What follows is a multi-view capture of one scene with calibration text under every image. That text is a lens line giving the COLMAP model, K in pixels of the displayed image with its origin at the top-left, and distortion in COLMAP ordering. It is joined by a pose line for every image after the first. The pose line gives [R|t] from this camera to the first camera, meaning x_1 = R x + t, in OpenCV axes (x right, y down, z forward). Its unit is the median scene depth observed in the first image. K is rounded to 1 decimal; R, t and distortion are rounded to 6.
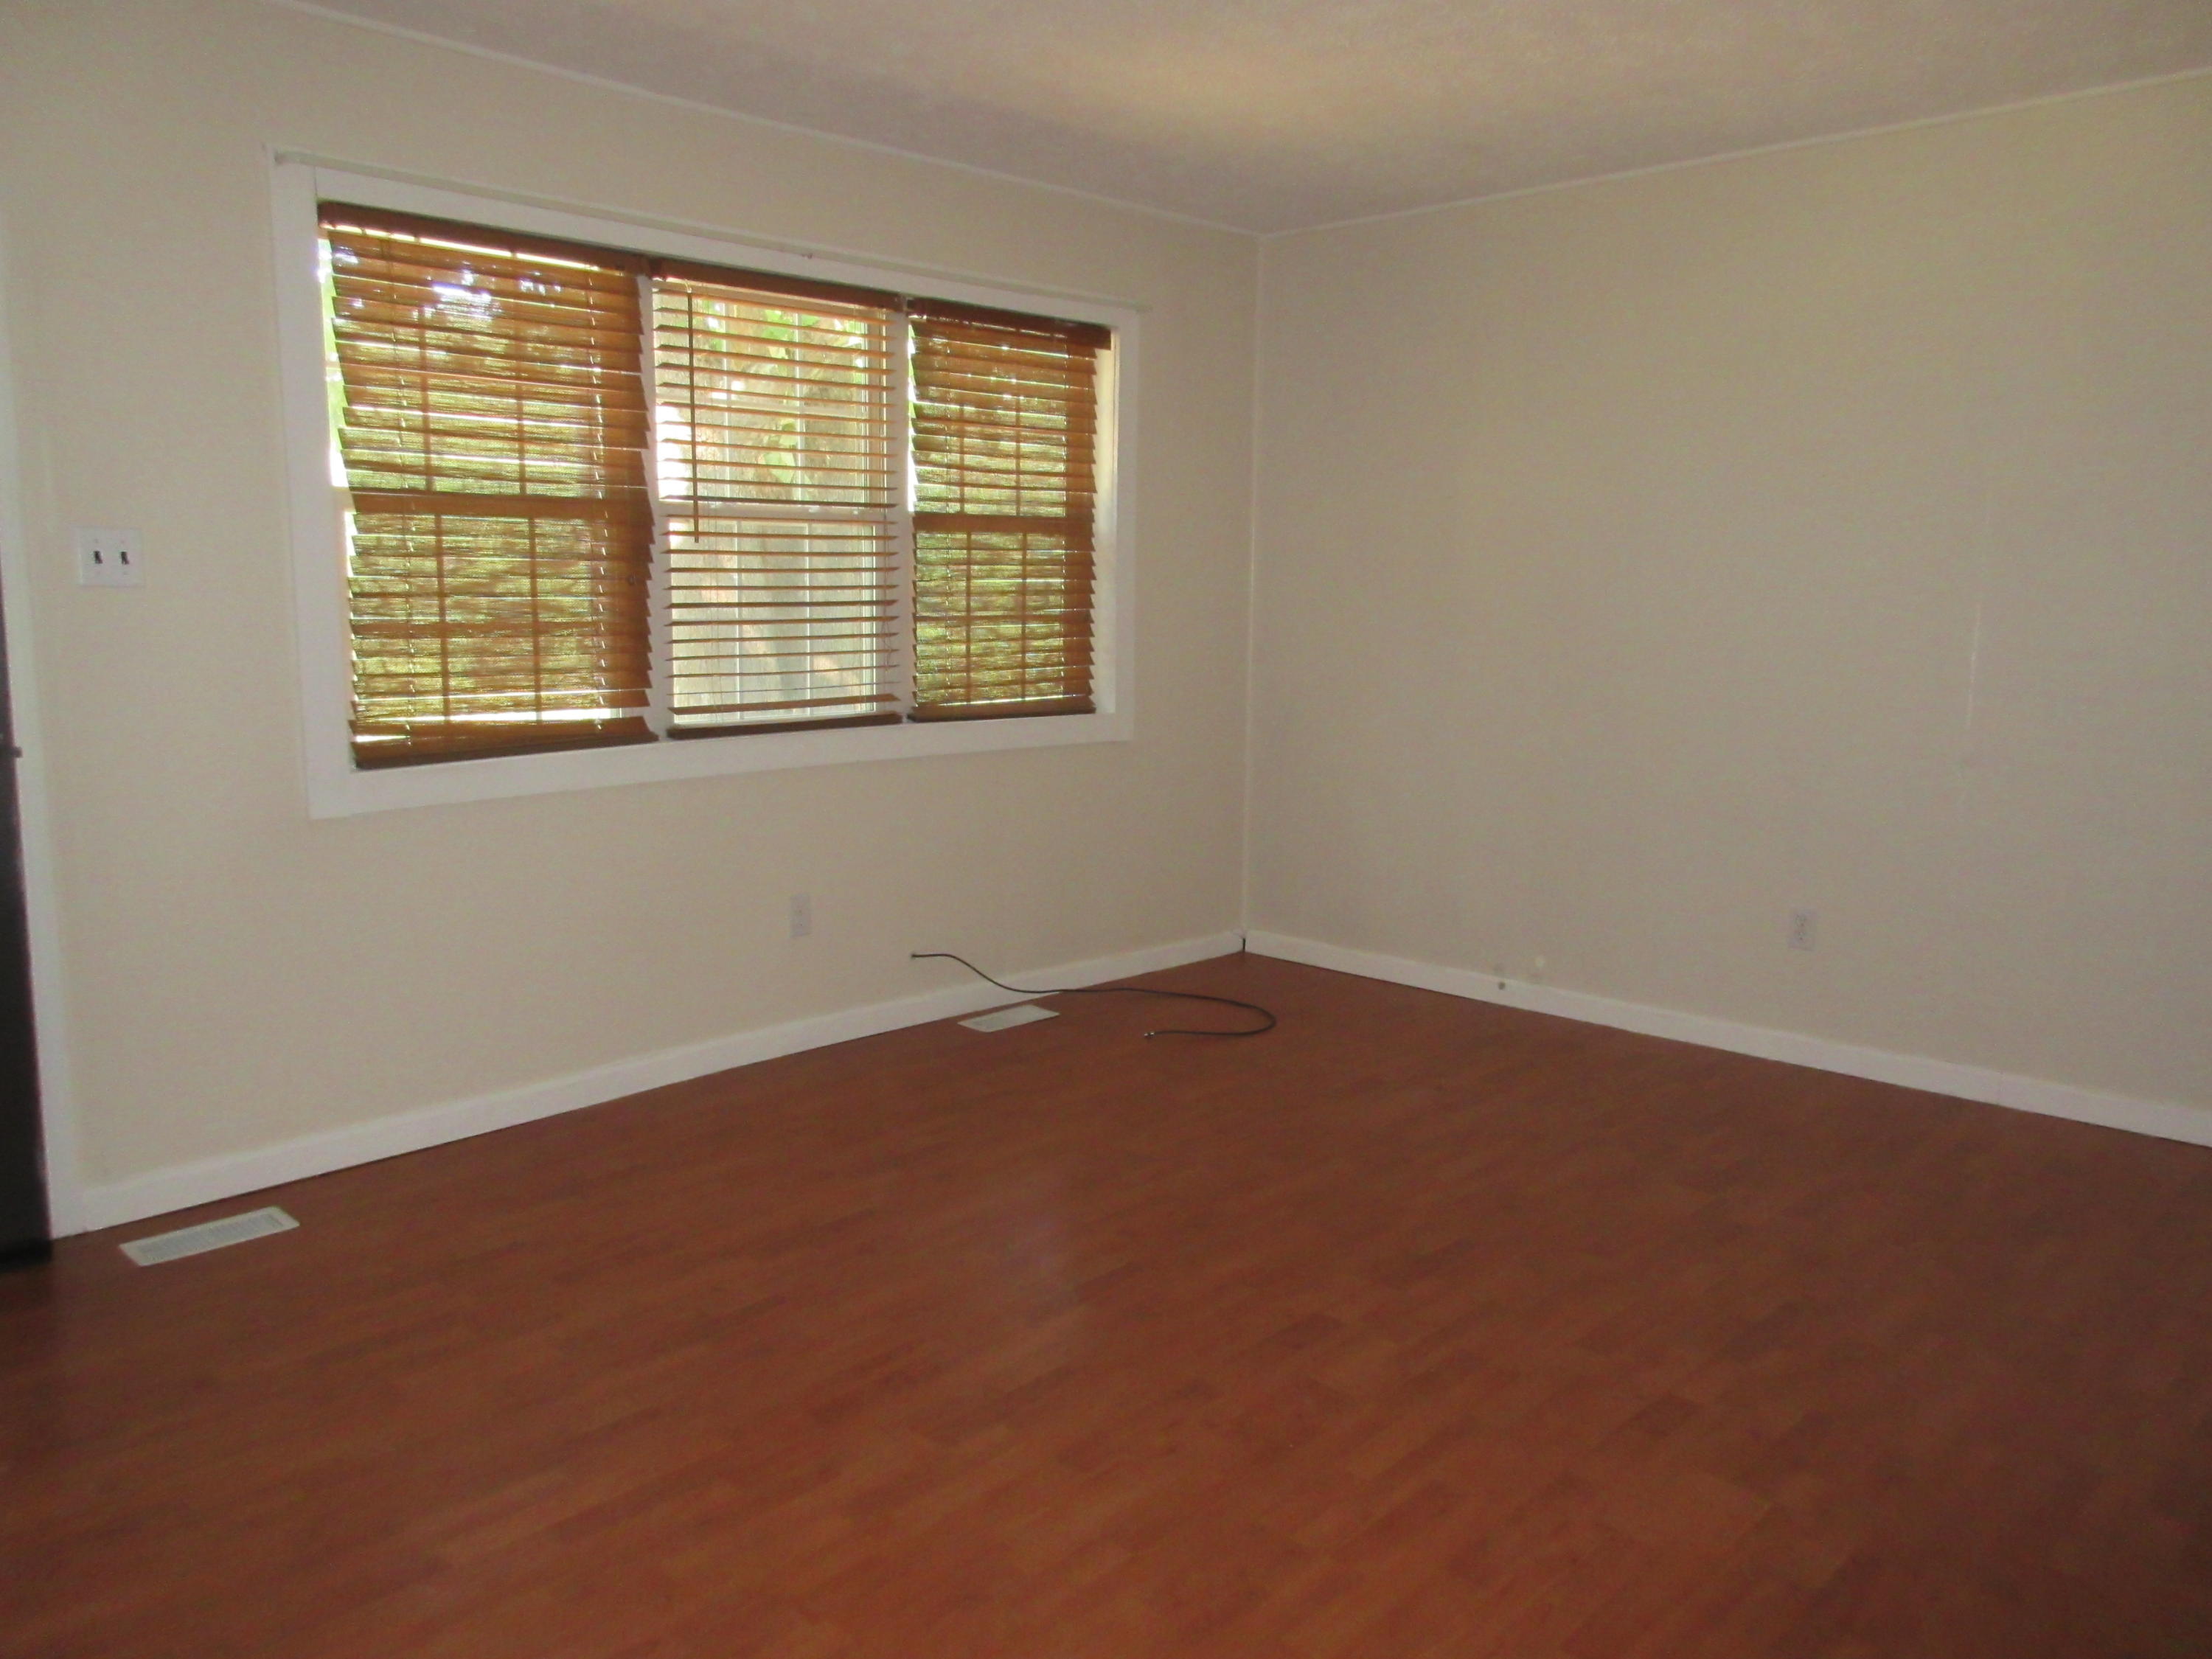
lens RADIAL K [[1622.2, 0, 1131.0], [0, 1622.2, 824.5], [0, 0, 1]] dist [-0.023664, 0.010263]
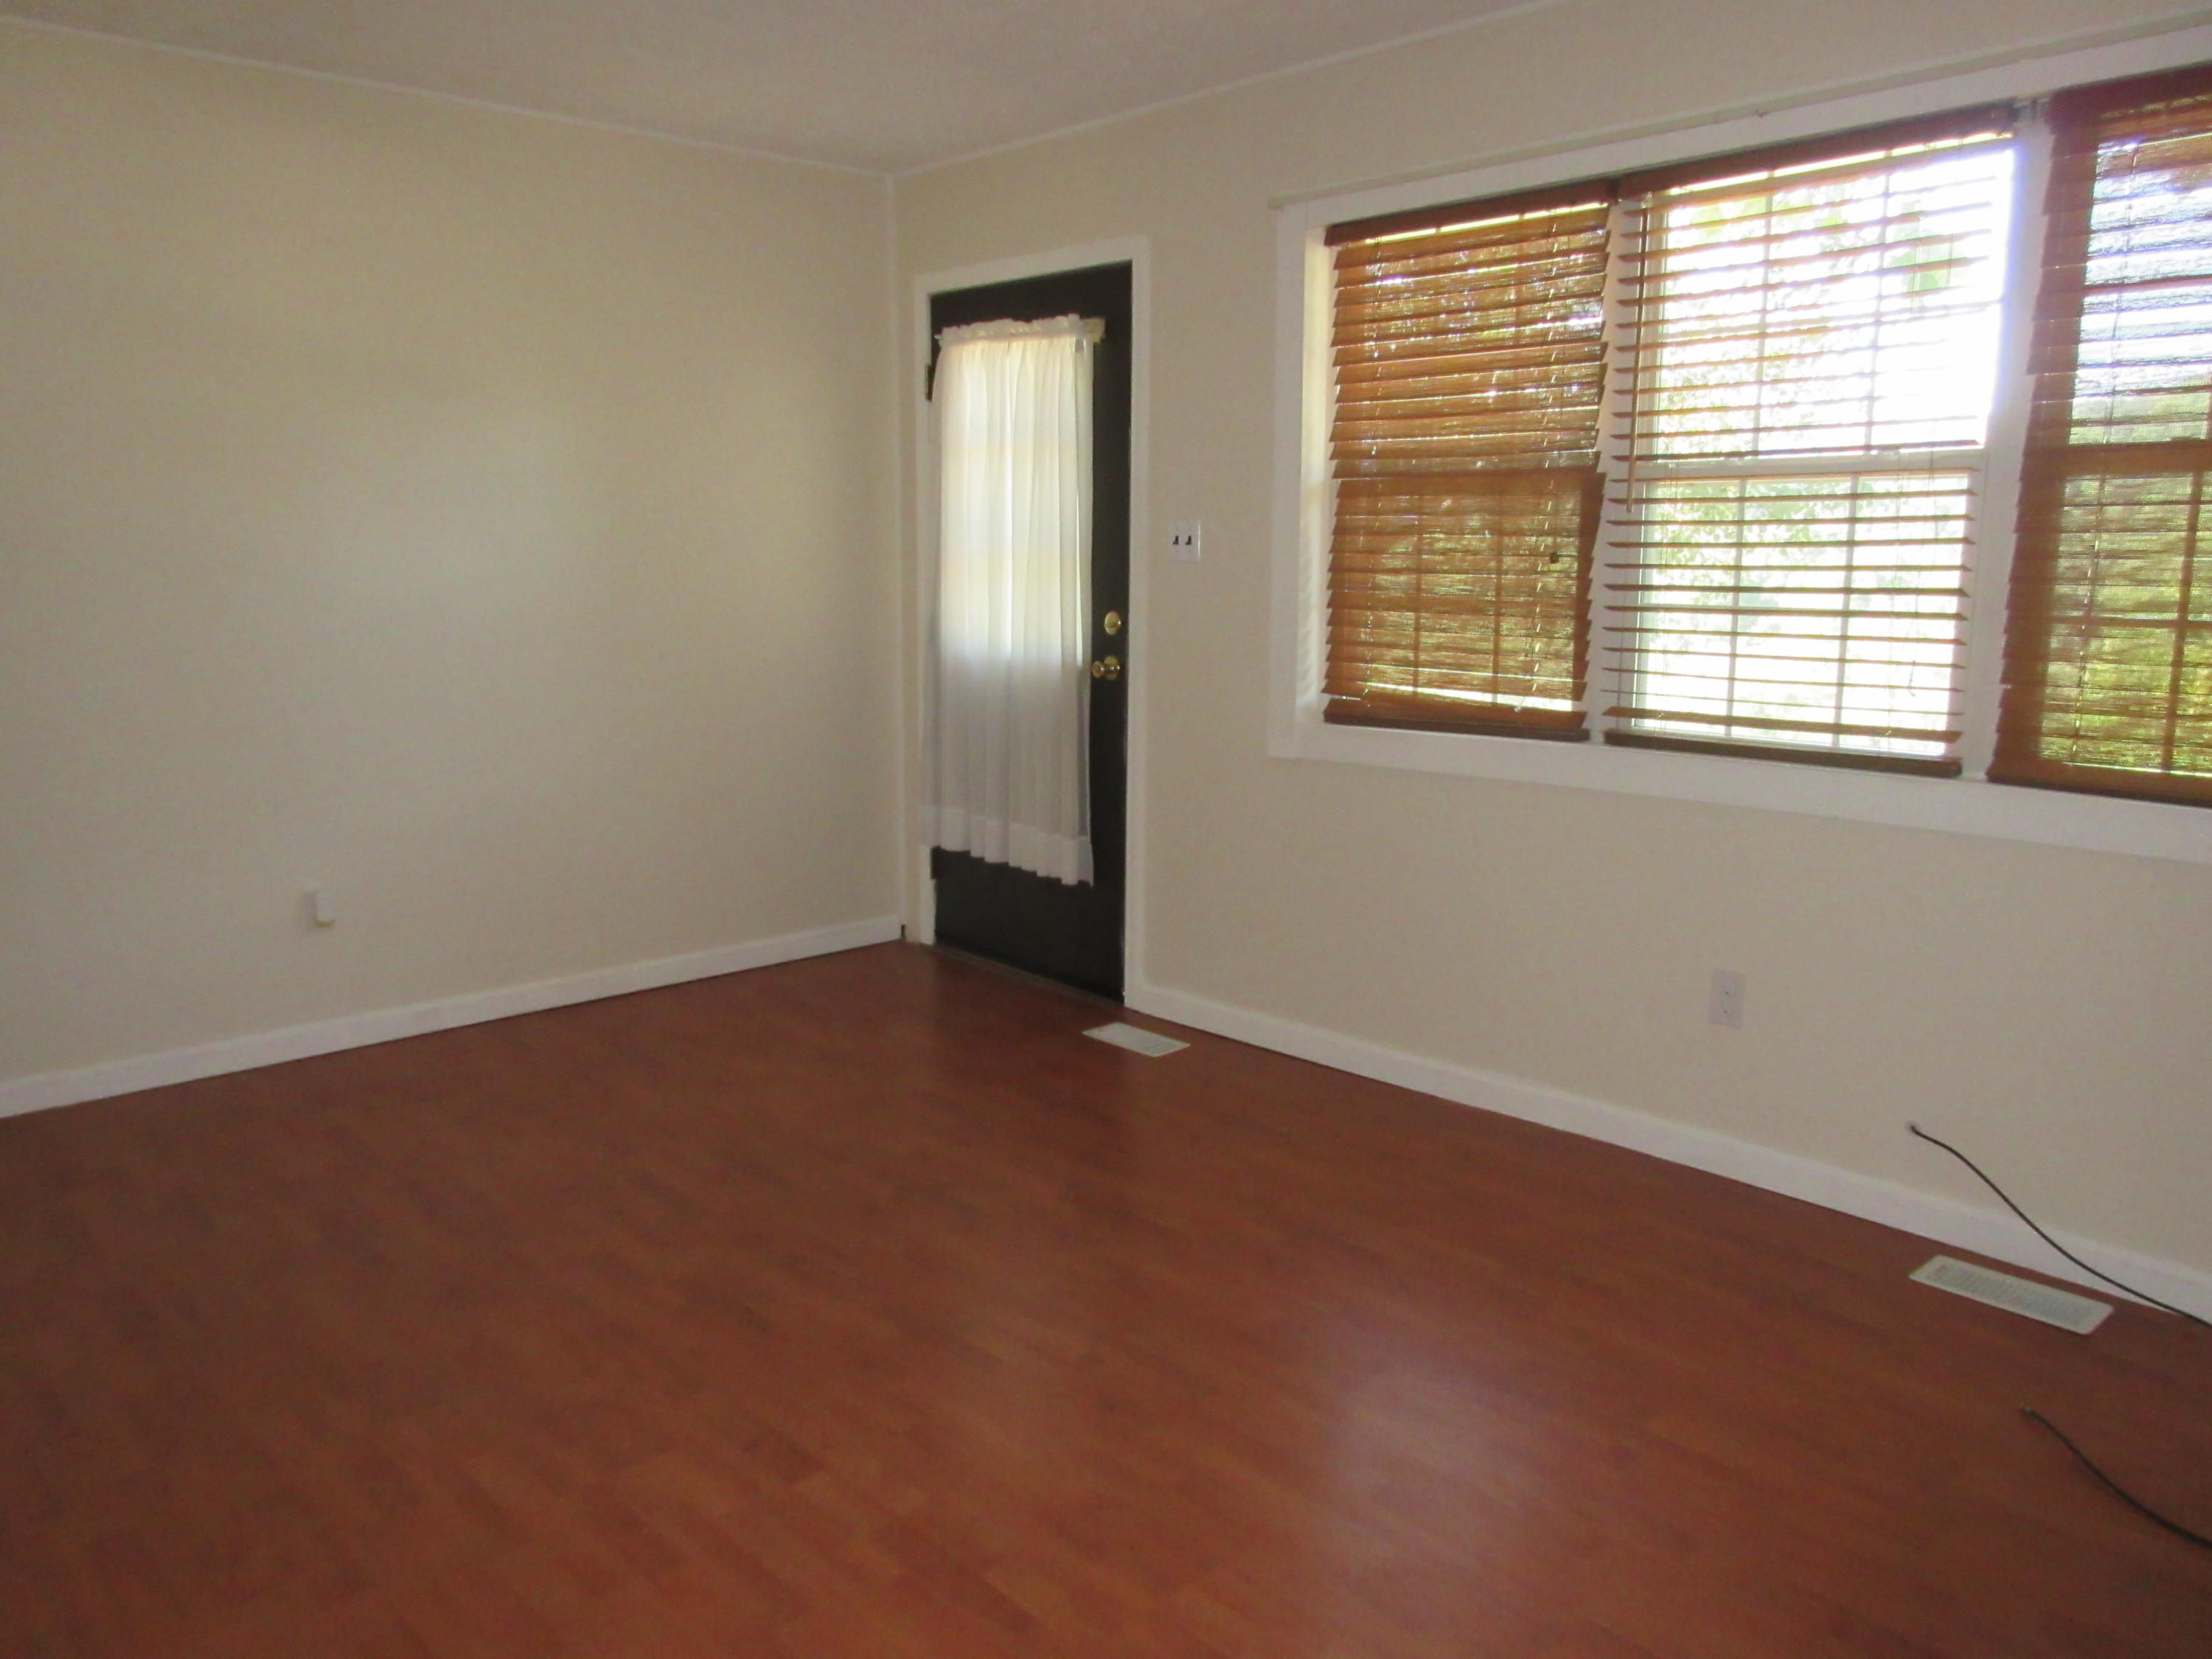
lens RADIAL K [[1633.3, 0, 1106.6], [0, 1633.3, 837.7], [0, 0, 1]] dist [0.006347, 0.001974]
pose [[-0.060927, 0.166431, -0.984169, 0.613548], [-0.148623, 0.973496, 0.173827, -0.118778], [0.987015, 0.156860, -0.034577, 0.799920]]
